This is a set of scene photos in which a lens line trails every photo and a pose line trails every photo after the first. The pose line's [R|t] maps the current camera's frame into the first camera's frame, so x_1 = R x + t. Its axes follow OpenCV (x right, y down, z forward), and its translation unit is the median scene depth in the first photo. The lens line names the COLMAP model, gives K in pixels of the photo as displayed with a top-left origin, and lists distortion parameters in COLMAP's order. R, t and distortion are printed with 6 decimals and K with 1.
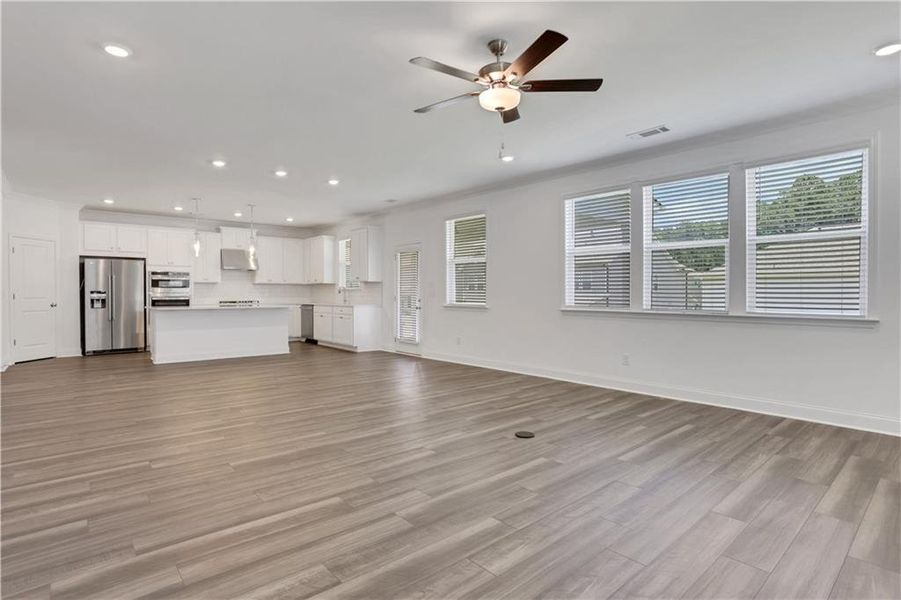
lens RADIAL K [[466.7, 0, 475.8], [0, 466.7, 298.1], [0, 0, 1]] dist [-0.067376, 0.028381]
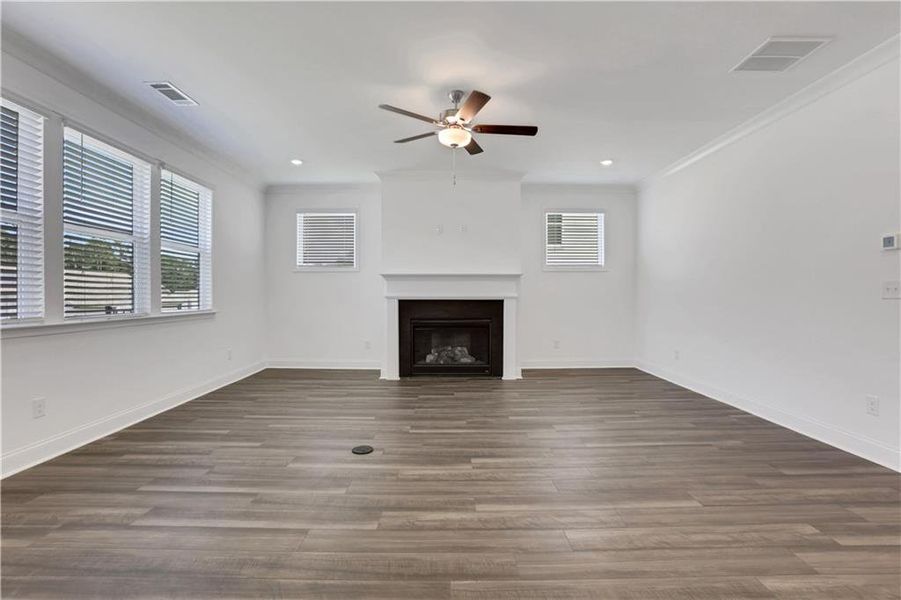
lens RADIAL K [[424.5, 0, 446.4], [0, 424.5, 299.1], [0, 0, 1]] dist [-0.077851, 0.039004]
pose [[-0.729606, -0.007555, 0.683825, -0.367538], [0.006956, 0.999805, 0.018467, -0.009192], [-0.683832, 0.018230, -0.729412, 0.953786]]
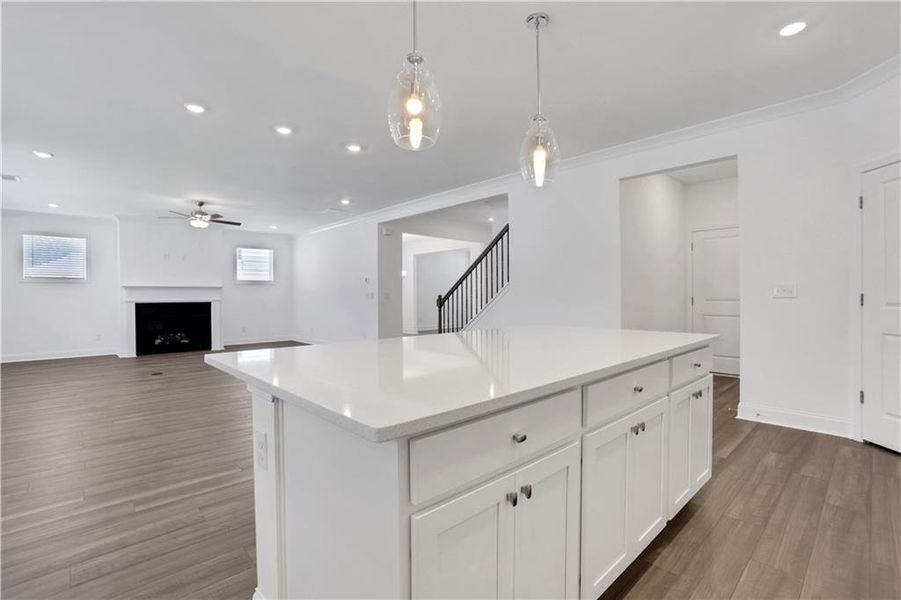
lens RADIAL K [[420.3, 0, 450.5], [0, 420.3, 300.0], [0, 0, 1]] dist [-0.069135, 0.026000]
pose [[-0.999950, 0.007827, 0.006251, -0.716725], [0.007947, 0.999783, 0.019248, -0.019518], [-0.006099, 0.019297, -0.999795, 1.714977]]
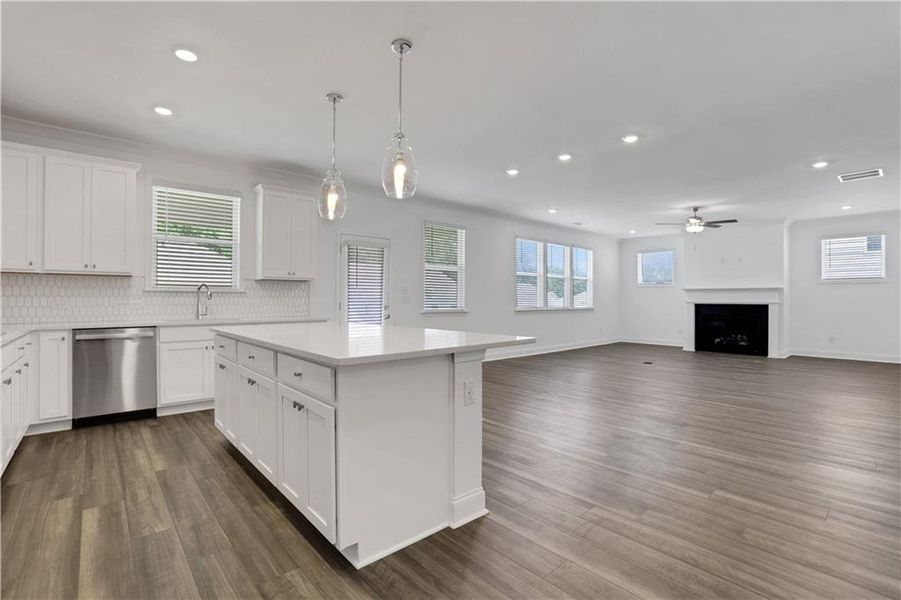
lens RADIAL K [[412.7, 0, 436.2], [0, 412.7, 301.0], [0, 0, 1]] dist [-0.102030, 0.036618]
pose [[0.047931, -0.004106, 0.998842, -1.225048], [0.005795, 0.999976, 0.003833, -0.013134], [-0.998834, 0.005605, 0.047954, 1.251606]]
